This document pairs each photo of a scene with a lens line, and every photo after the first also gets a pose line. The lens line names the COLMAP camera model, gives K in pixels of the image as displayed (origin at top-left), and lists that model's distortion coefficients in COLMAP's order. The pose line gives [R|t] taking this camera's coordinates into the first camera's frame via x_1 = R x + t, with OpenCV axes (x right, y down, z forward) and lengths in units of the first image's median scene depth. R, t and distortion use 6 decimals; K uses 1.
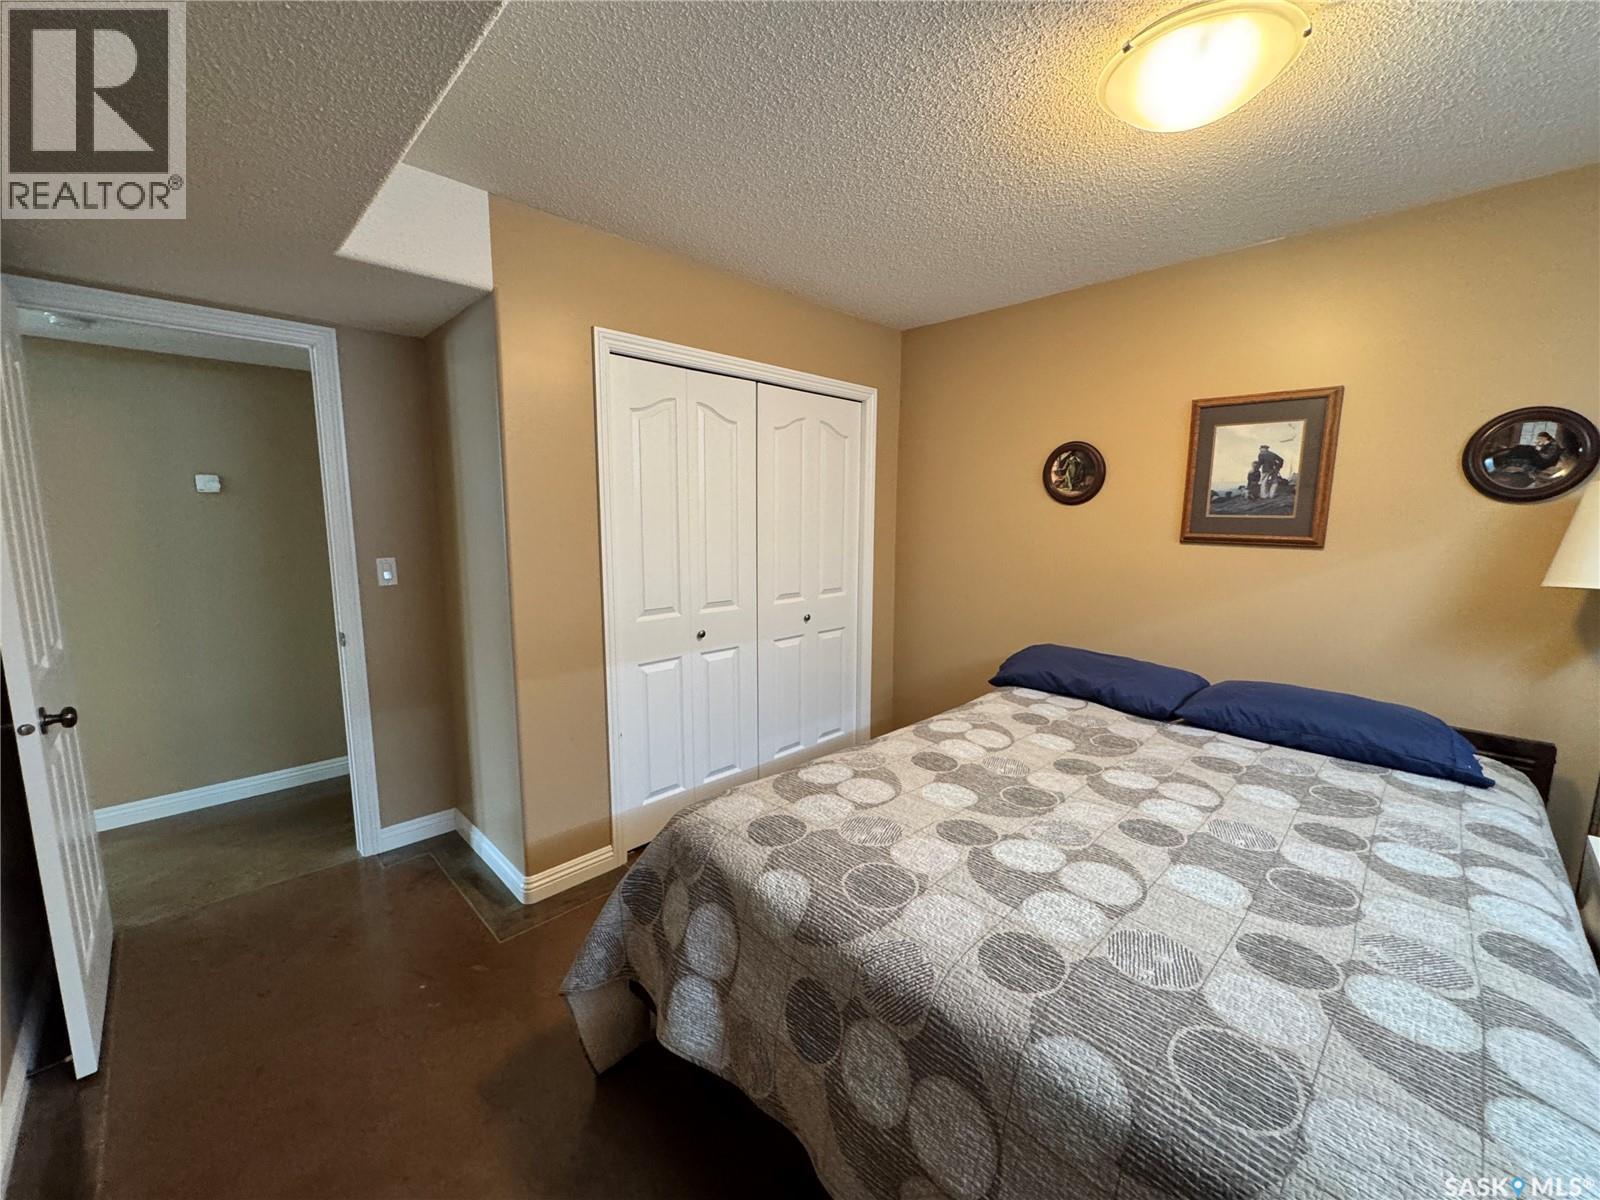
lens RADIAL K [[648.7, 0, 795.3], [0, 648.7, 598.5], [0, 0, 1]] dist [-0.001524, -0.000642]
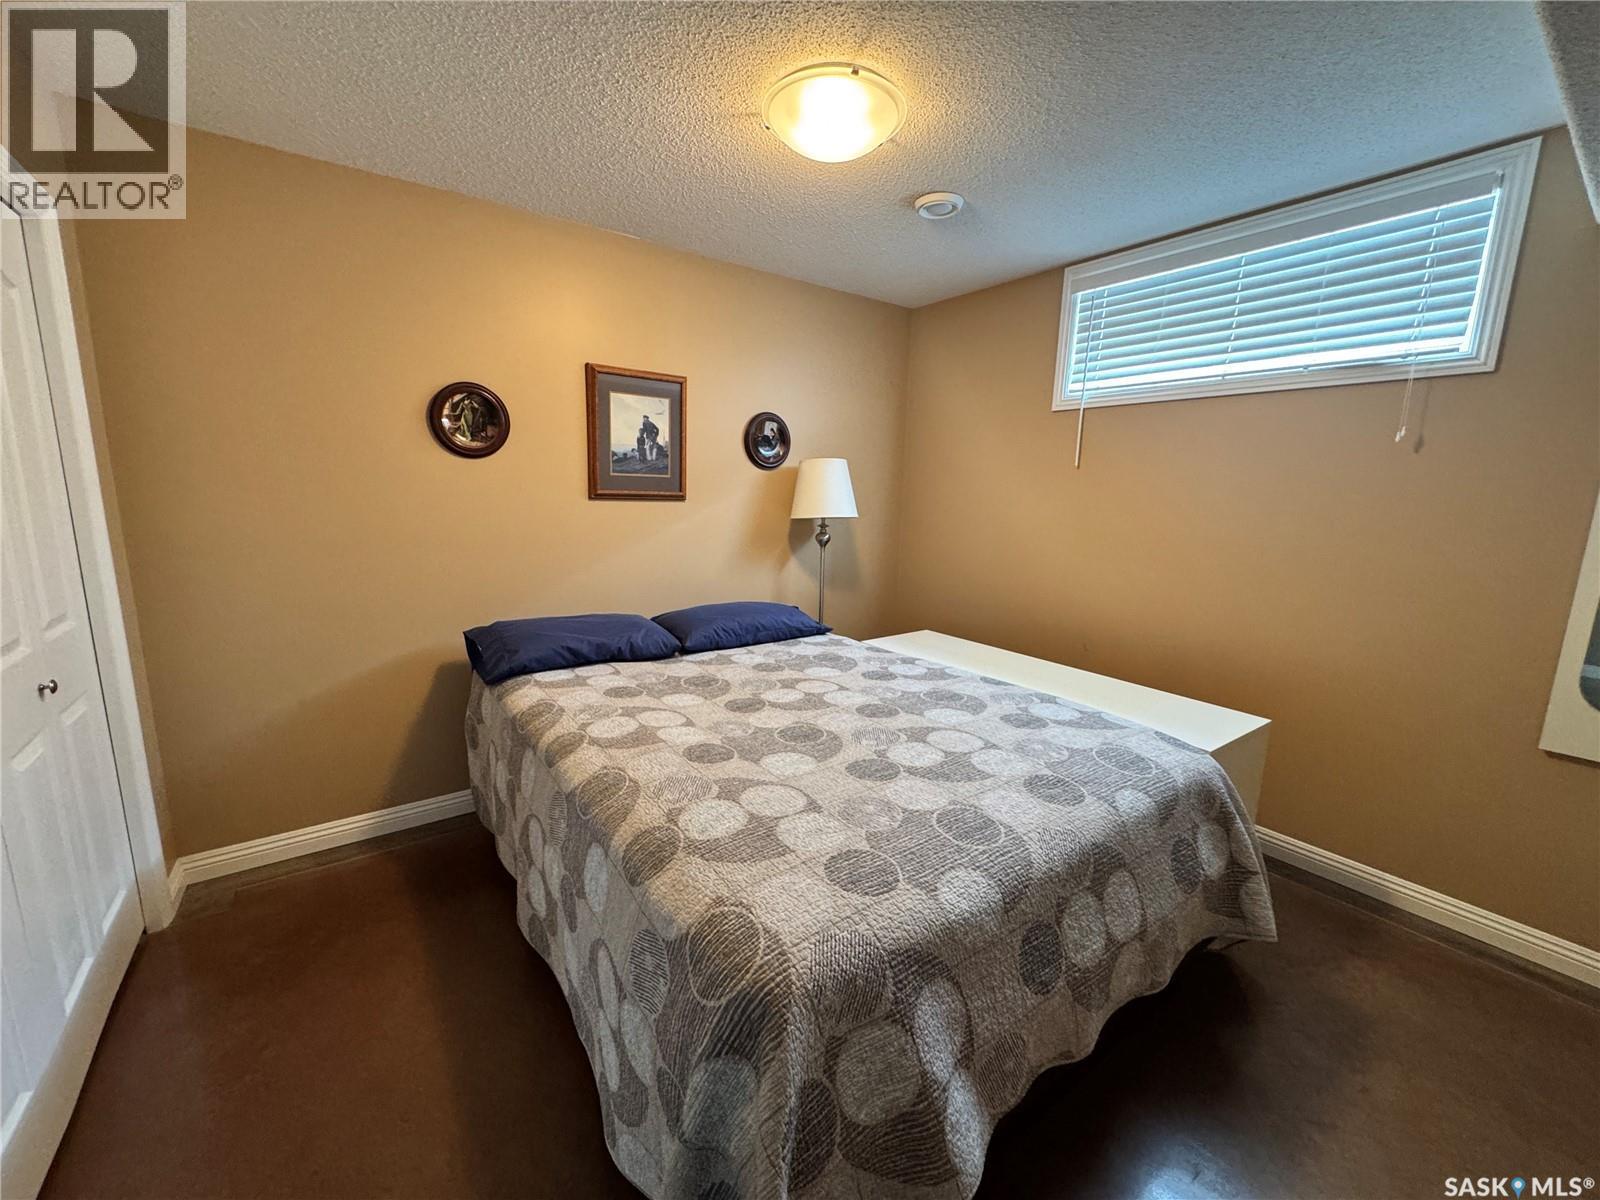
lens RADIAL K [[648.7, 0, 795.3], [0, 648.7, 598.5], [0, 0, 1]] dist [-0.001524, -0.000642]
pose [[0.134825, -0.170448, 0.976099, -0.541059], [0.108624, 0.981699, 0.156422, -0.072169], [-0.984897, 0.084939, 0.150872, 0.673141]]
